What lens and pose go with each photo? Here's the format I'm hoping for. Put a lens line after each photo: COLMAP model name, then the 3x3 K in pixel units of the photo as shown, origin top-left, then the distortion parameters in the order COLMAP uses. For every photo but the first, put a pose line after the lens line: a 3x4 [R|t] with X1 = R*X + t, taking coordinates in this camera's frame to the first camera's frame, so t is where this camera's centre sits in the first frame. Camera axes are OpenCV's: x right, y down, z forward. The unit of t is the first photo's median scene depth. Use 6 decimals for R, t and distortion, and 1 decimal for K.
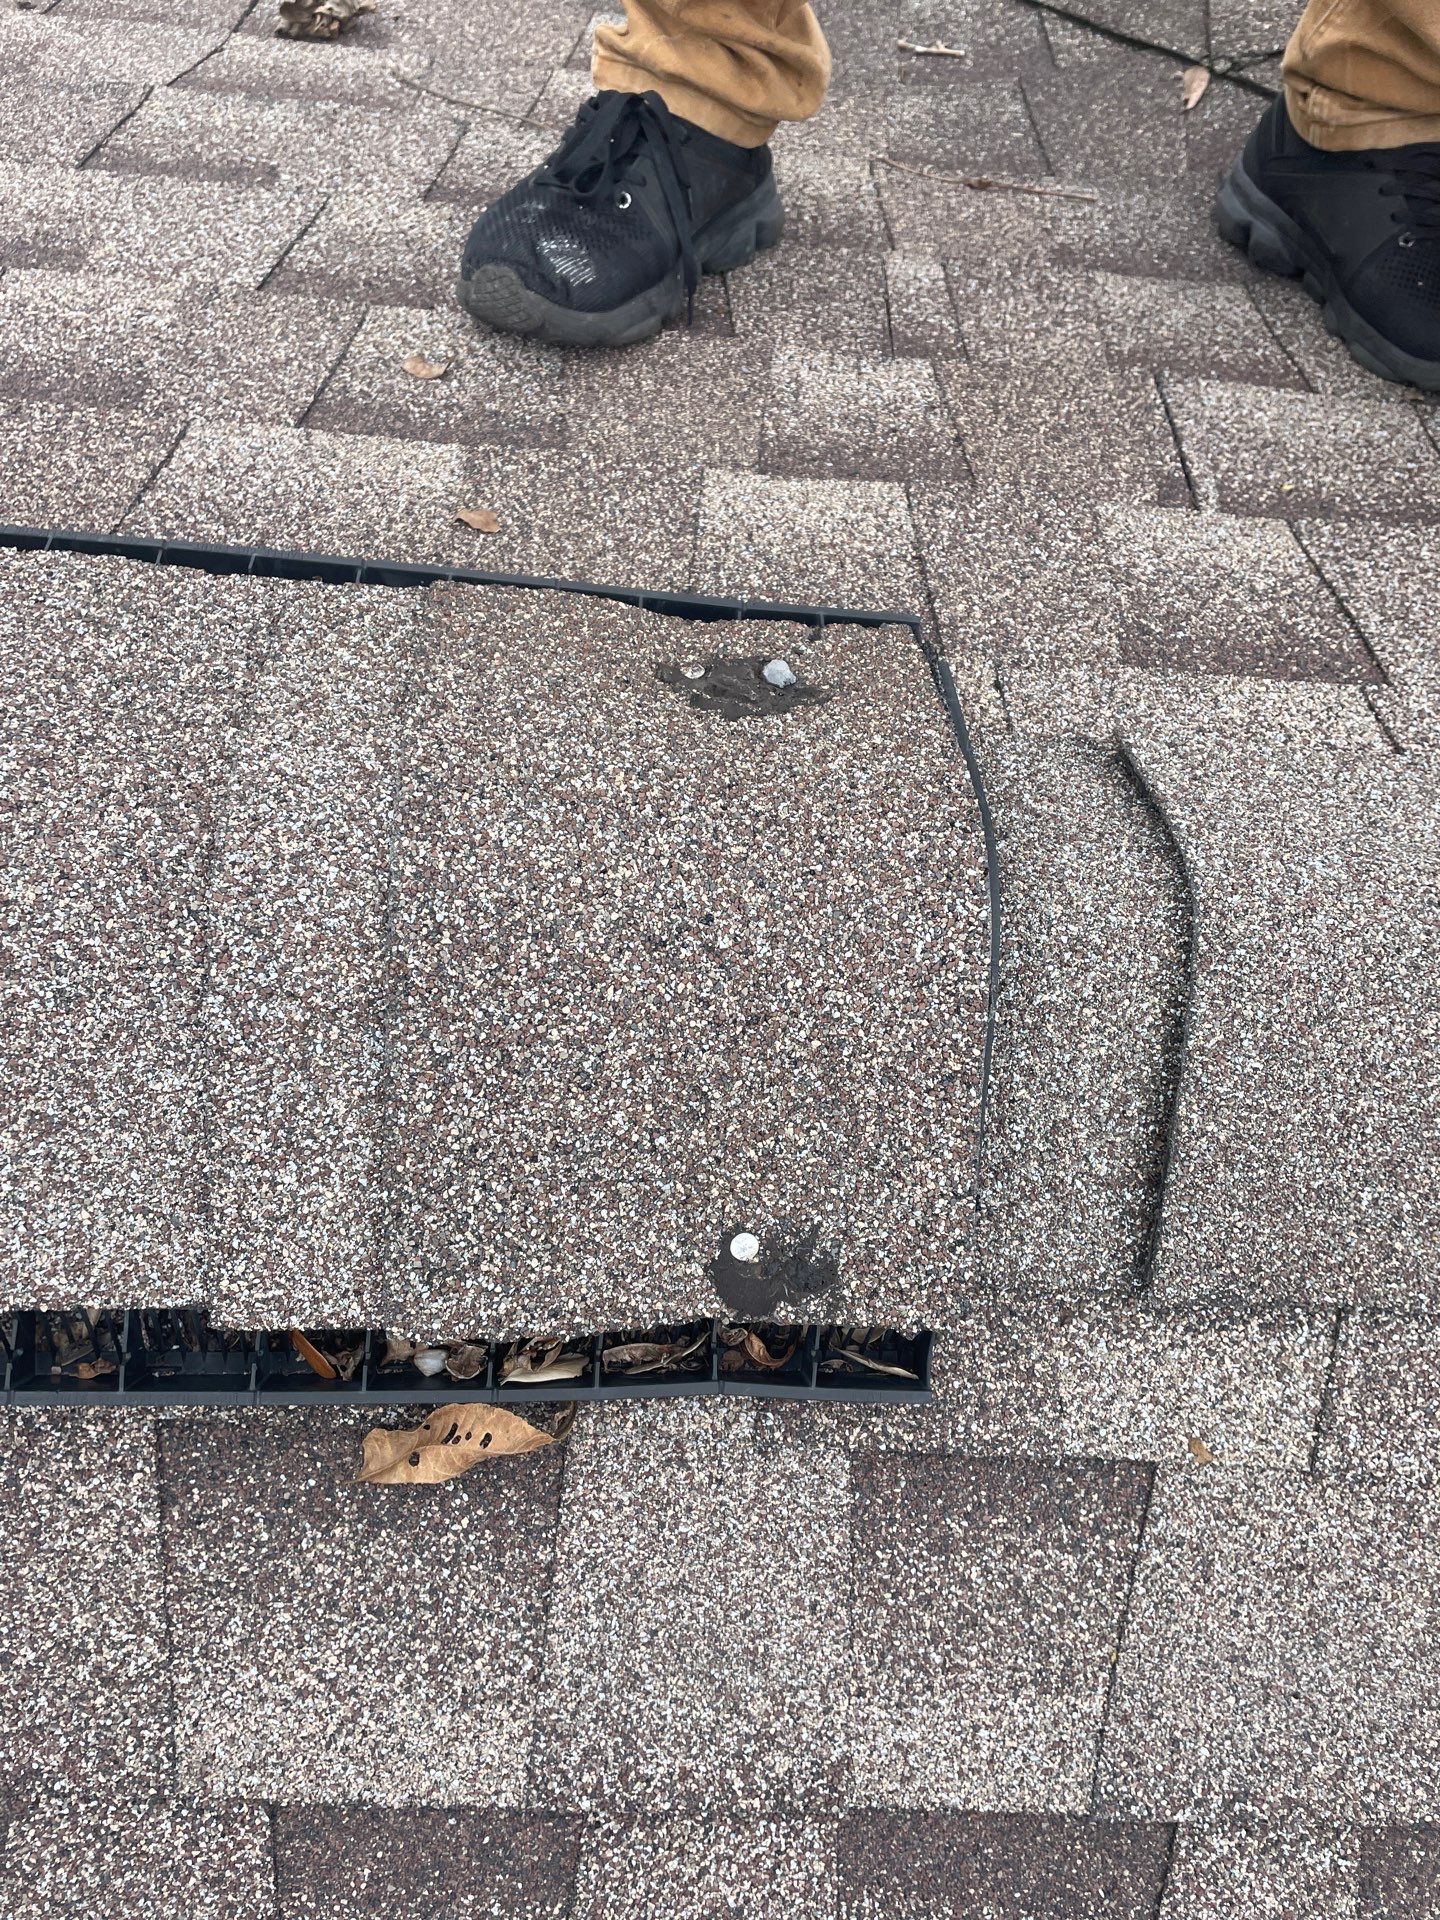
lens RADIAL K [[1476.0, 0, 734.1], [0, 1476.0, 922.8], [0, 0, 1]] dist [0.069552, -0.106789]
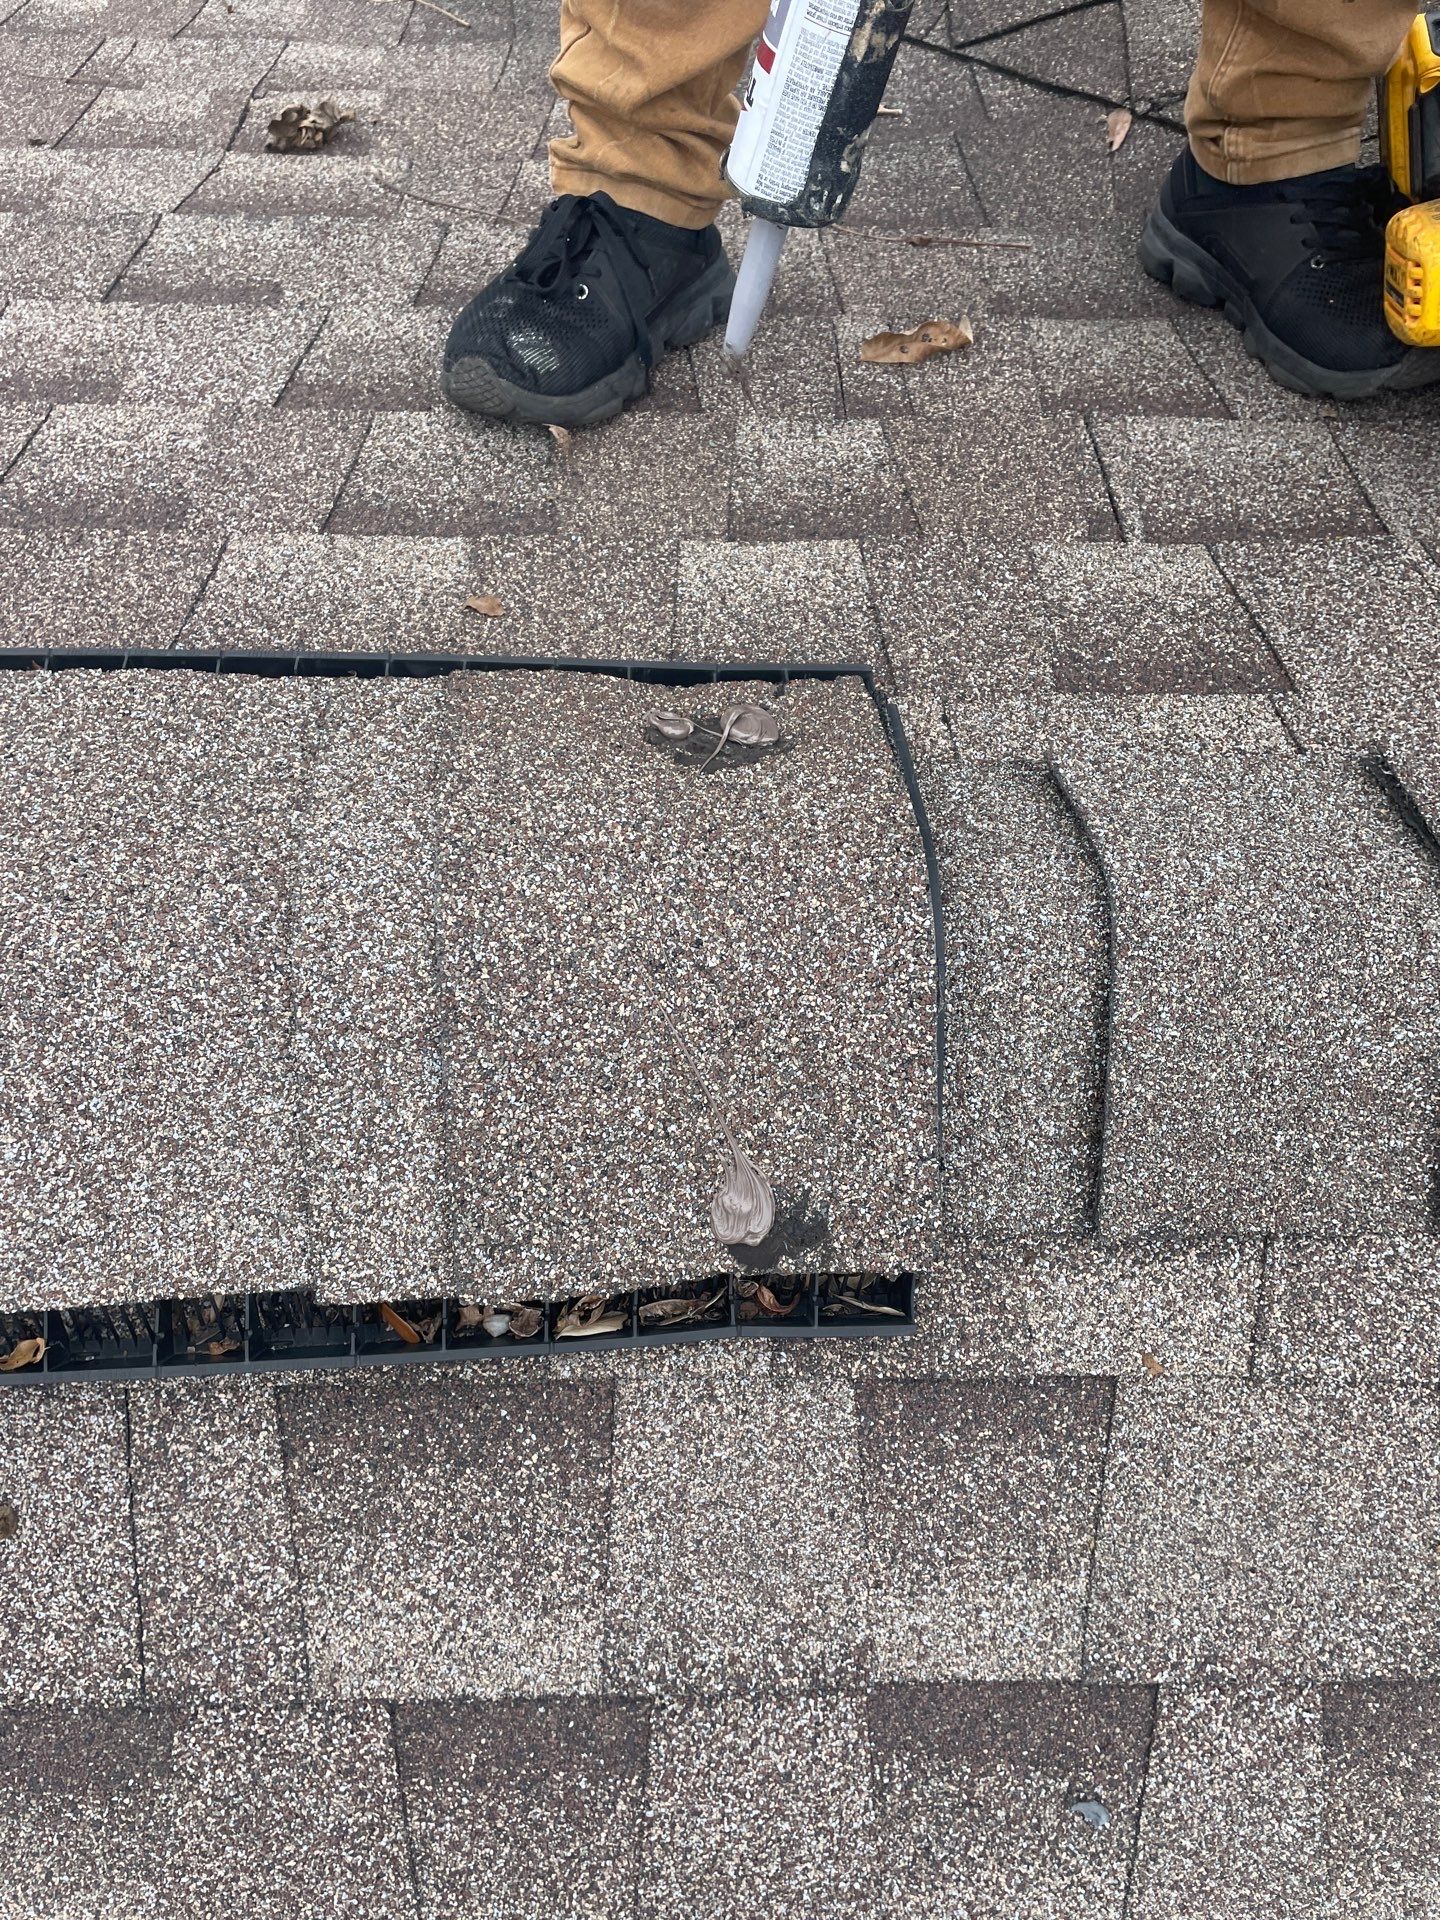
lens RADIAL K [[1476.0, 0, 718.8], [0, 1476.0, 959.7], [0, 0, 1]] dist [0.069552, -0.106789]
pose [[0.997169, -0.068298, -0.031463, 0.030638], [0.068868, 0.997474, 0.017377, -0.007490], [0.030196, -0.019495, 0.999354, -0.175802]]
